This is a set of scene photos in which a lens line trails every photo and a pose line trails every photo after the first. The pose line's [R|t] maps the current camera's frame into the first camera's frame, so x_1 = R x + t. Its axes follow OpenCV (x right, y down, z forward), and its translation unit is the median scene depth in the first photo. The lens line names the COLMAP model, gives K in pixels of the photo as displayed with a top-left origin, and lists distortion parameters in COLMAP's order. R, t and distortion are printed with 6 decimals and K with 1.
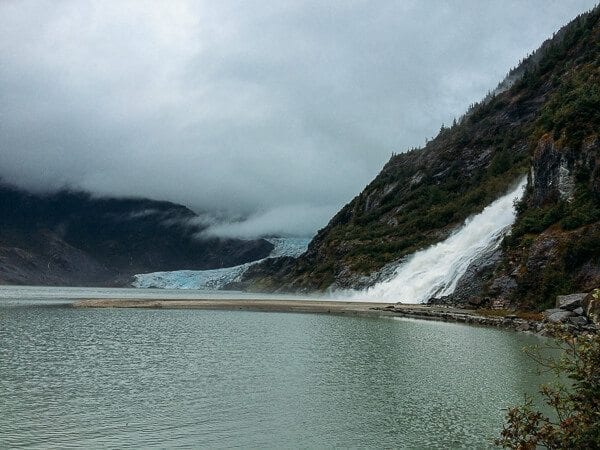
lens RADIAL K [[502.4, 0, 300.0], [0, 502.4, 225.0], [0, 0, 1]] dist [0.085430, -0.139700]
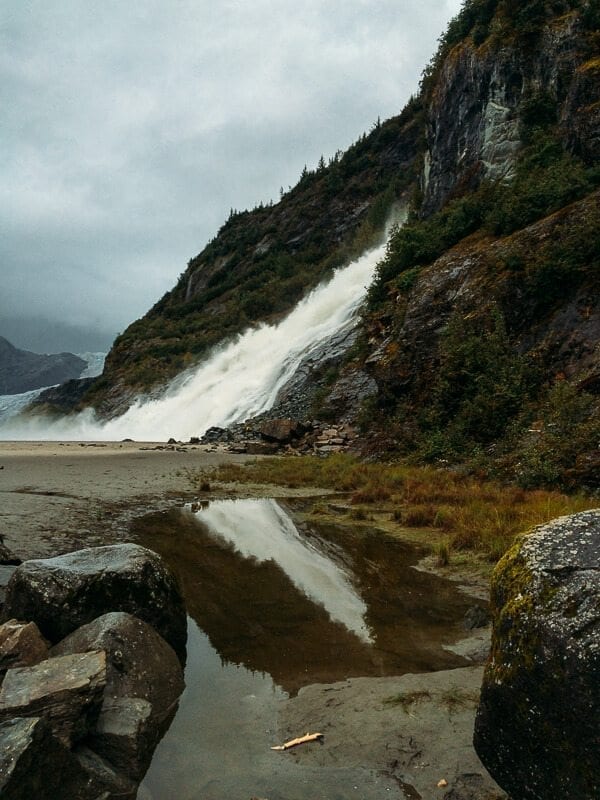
lens RADIAL K [[669.9, 0, 300.0], [0, 669.9, 400.0], [0, 0, 1]] dist [0.085430, -0.139700]
pose [[0.970498, -0.007060, 0.241004, 0.178024], [-0.015231, 0.995779, 0.090507, 0.059411], [-0.240626, -0.091507, 0.966295, 0.375032]]
